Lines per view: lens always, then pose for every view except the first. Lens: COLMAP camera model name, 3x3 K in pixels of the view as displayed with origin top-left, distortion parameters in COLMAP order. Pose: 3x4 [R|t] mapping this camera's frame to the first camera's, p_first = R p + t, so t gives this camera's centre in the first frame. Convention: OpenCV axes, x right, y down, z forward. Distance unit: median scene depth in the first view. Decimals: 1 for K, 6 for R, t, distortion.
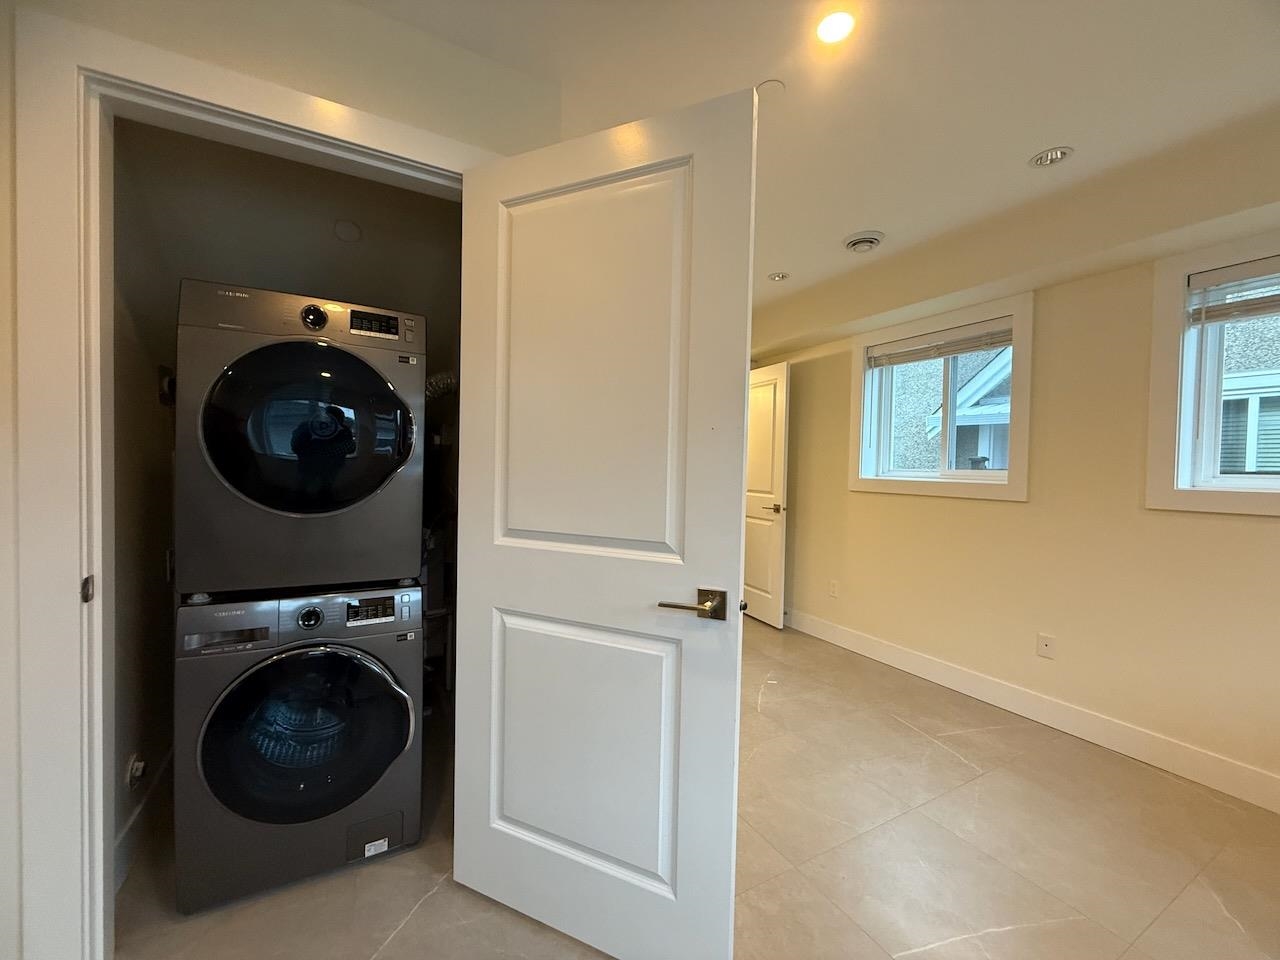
lens RADIAL K [[511.3, 0, 636.2], [0, 511.3, 480.9], [0, 0, 1]] dist [0.000408, 0.000057]
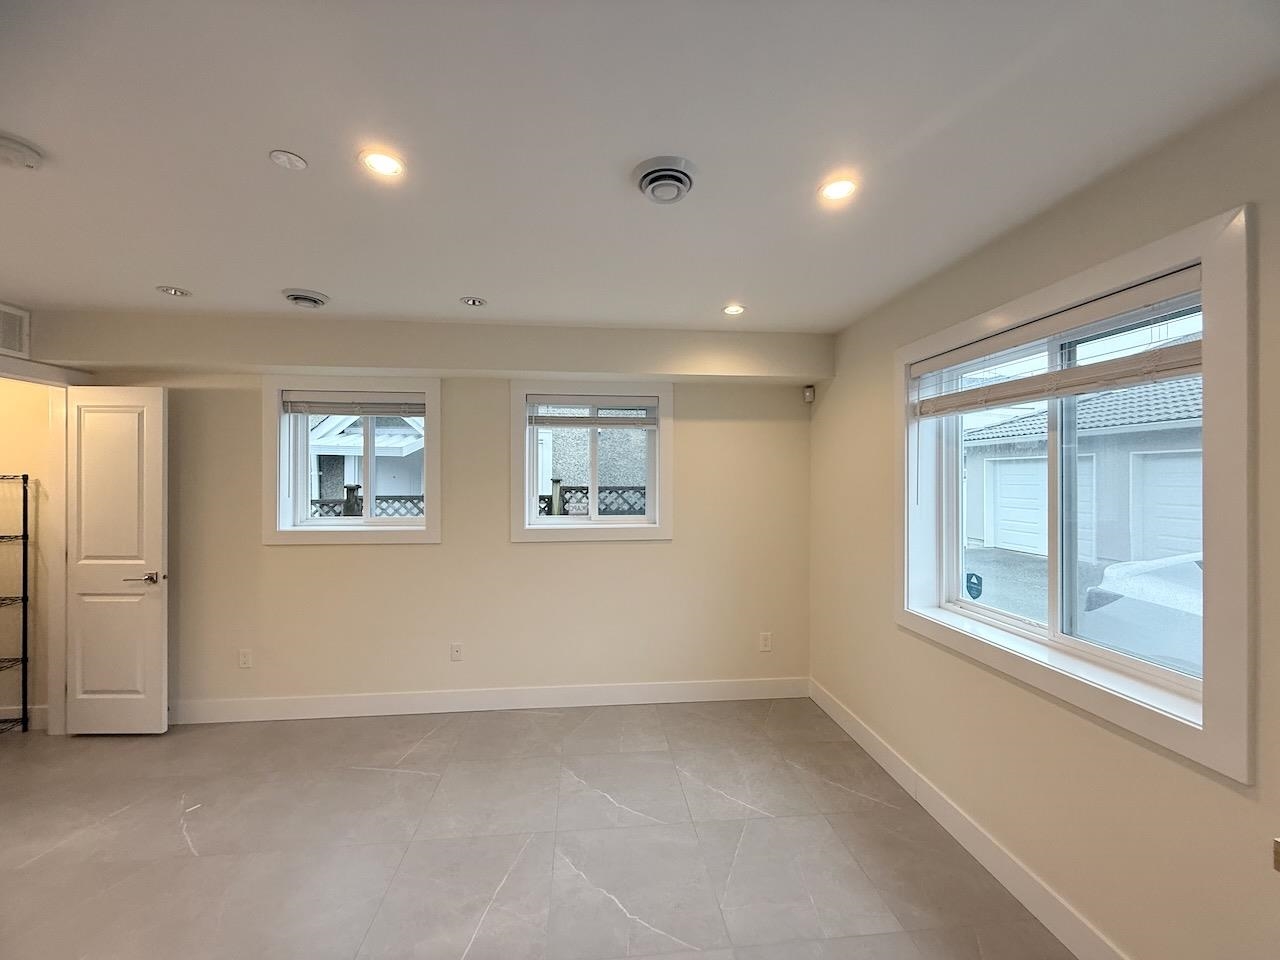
lens RADIAL K [[511.3, 0, 636.1], [0, 511.3, 477.8], [0, 0, 1]] dist [0.000408, 0.000057]
pose [[0.374794, -0.021081, 0.926868, -0.157796], [0.023663, 0.999633, 0.013168, -0.088053], [-0.926806, 0.016997, 0.375155, 0.048334]]
